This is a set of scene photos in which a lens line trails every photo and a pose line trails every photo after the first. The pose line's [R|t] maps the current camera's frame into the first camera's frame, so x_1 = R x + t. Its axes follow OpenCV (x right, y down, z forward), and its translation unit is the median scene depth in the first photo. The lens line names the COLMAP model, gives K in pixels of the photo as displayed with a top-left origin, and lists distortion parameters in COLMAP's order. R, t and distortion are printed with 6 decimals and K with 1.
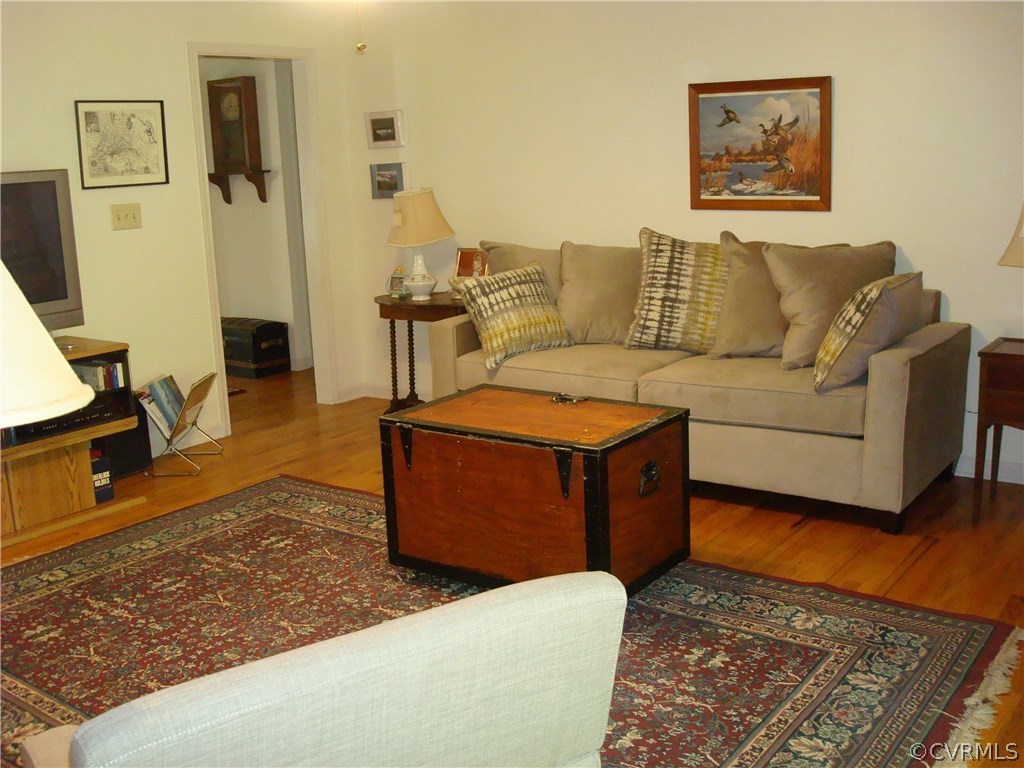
lens RADIAL K [[1087.9, 0, 509.0], [0, 1087.9, 382.9], [0, 0, 1]] dist [-0.099810, -0.055413]
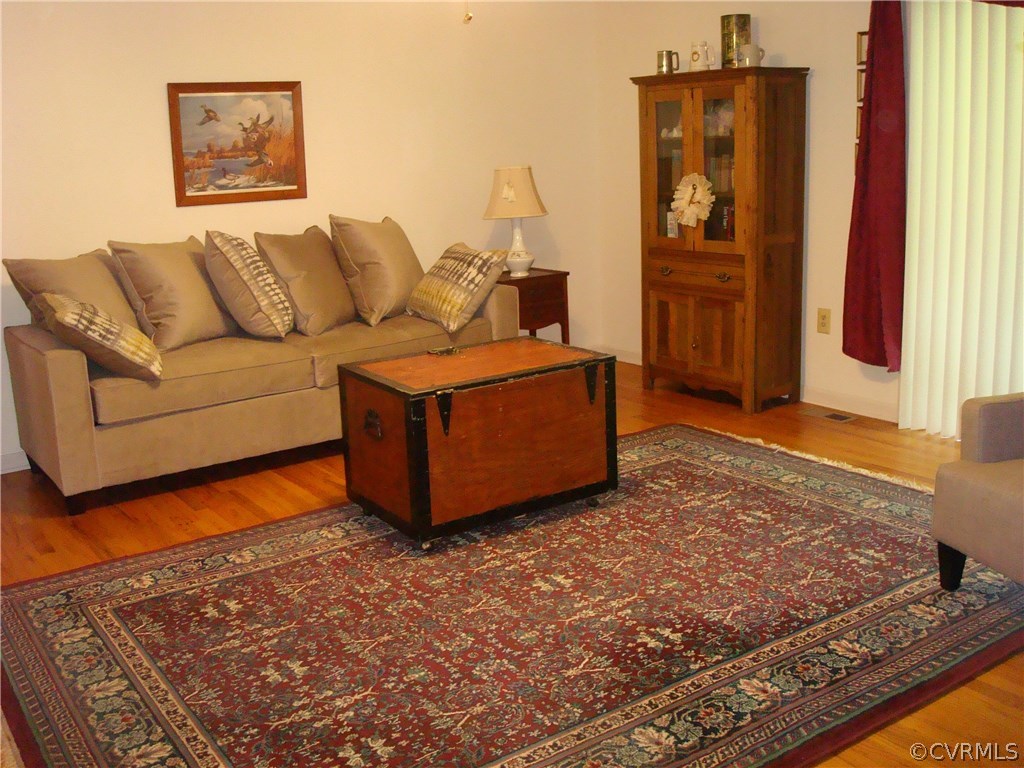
lens RADIAL K [[1065.9, 0, 513.5], [0, 1065.9, 402.4], [0, 0, 1]] dist [-0.071698, -0.181005]
pose [[0.309134, -0.204688, 0.928730, -0.764451], [0.218152, 0.965786, 0.140242, -0.059385], [-0.925660, 0.159251, 0.343210, 0.446734]]
